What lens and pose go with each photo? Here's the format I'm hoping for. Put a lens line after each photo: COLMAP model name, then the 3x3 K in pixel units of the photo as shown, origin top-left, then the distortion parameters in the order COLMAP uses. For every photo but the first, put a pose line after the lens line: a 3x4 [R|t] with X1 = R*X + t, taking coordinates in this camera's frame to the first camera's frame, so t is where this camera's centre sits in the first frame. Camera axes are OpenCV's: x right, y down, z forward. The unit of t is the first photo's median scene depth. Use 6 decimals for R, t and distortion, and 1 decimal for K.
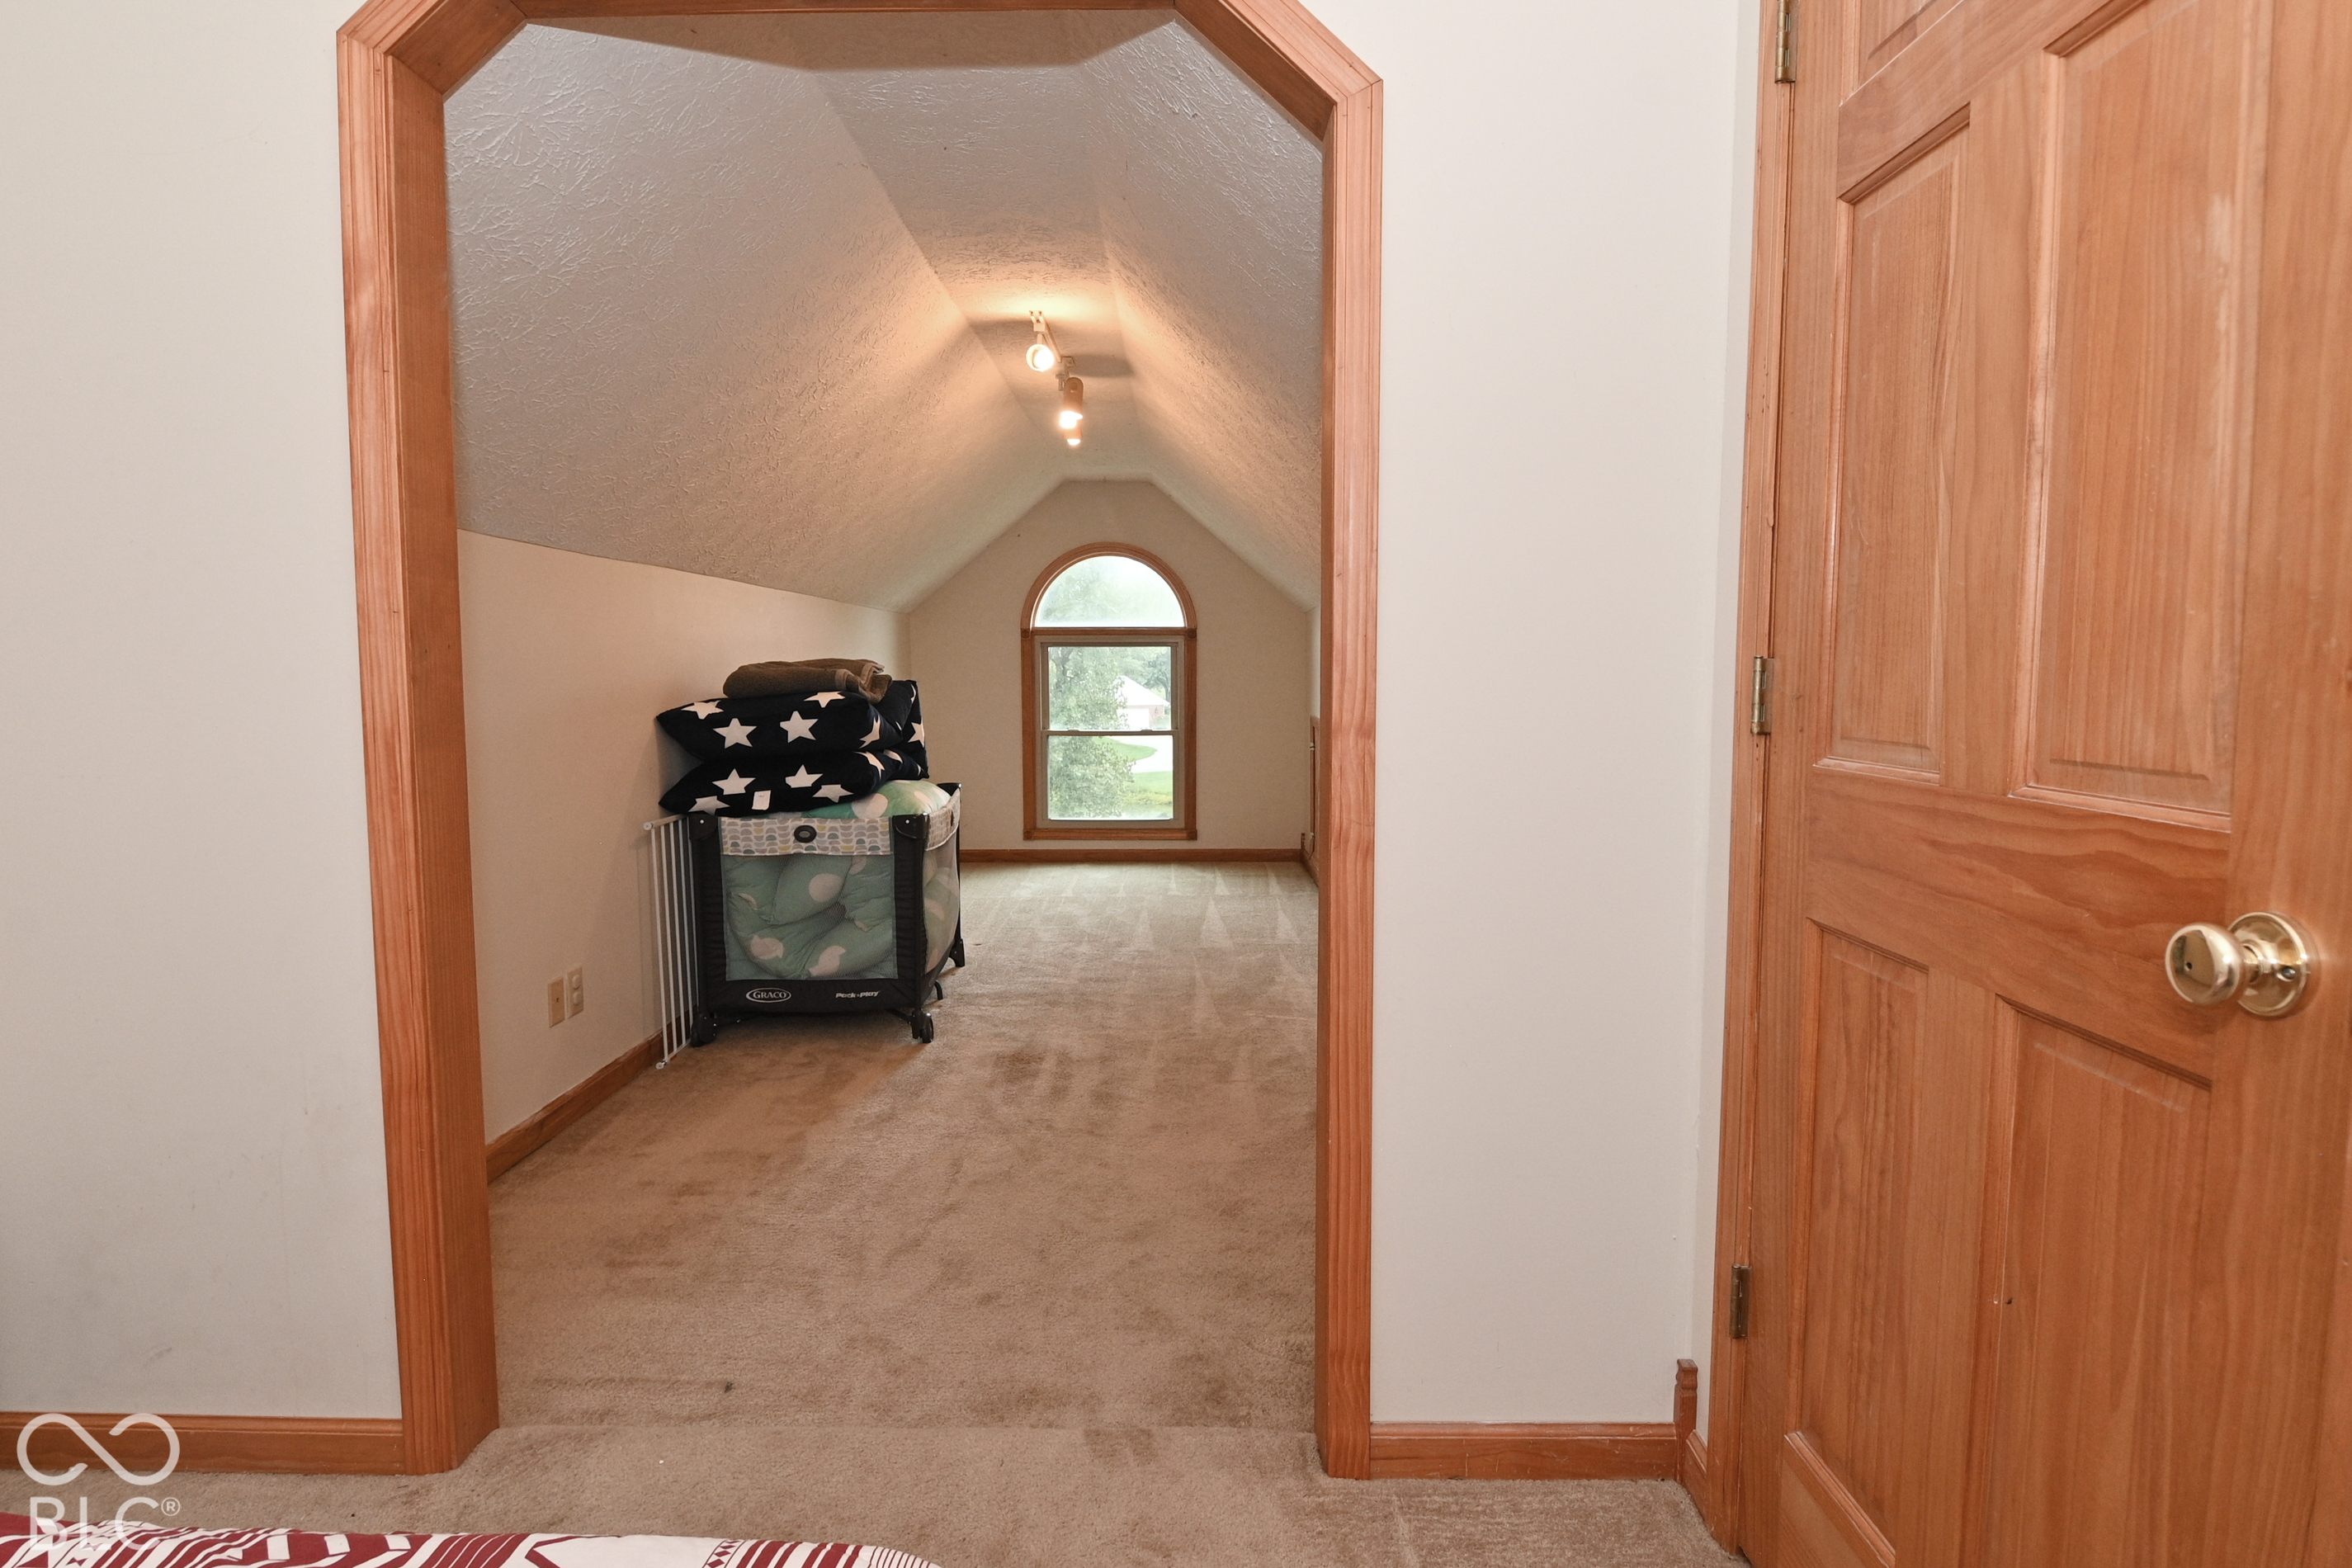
lens RADIAL K [[1238.7, 0, 1192.0], [0, 1238.7, 761.2], [0, 0, 1]] dist [0.013247, -0.024231]
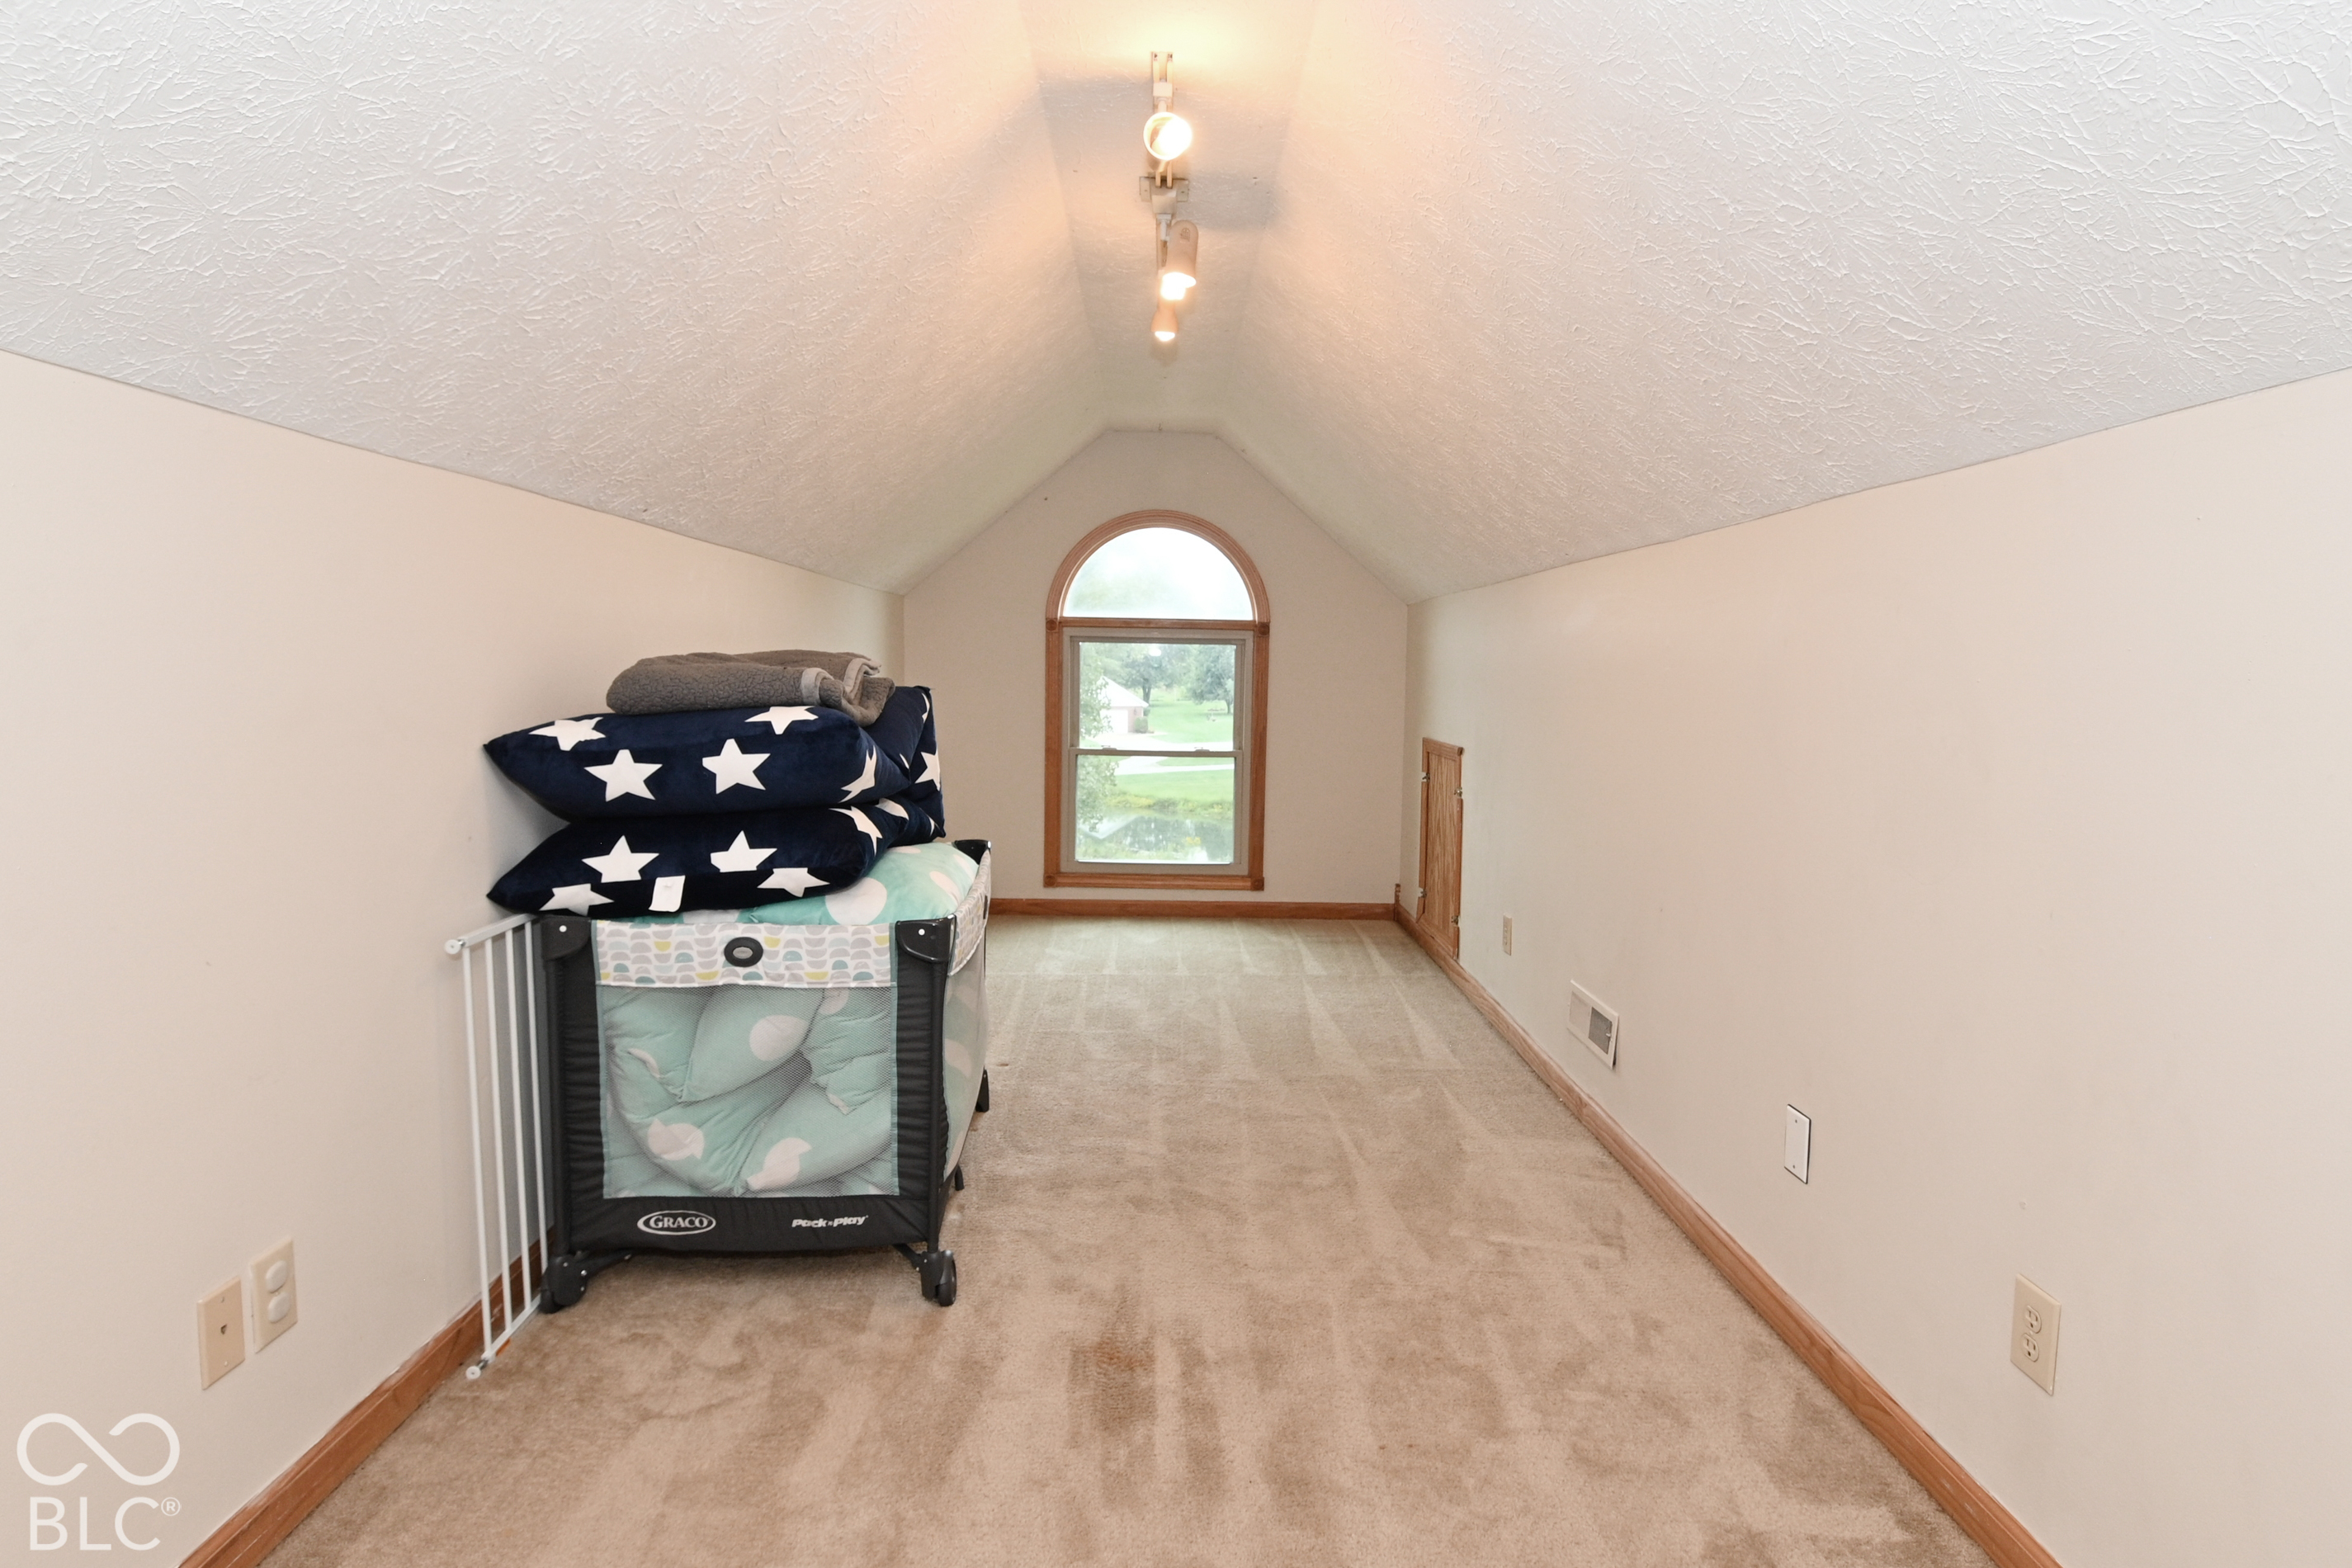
lens RADIAL K [[1238.7, 0, 1189.3], [0, 1238.7, 764.9], [0, 0, 1]] dist [0.013247, -0.024231]
pose [[0.999679, 0.017689, 0.018122, -0.116299], [-0.017720, 0.999842, 0.001515, -0.032928], [-0.018092, -0.001835, 0.999835, 0.418046]]
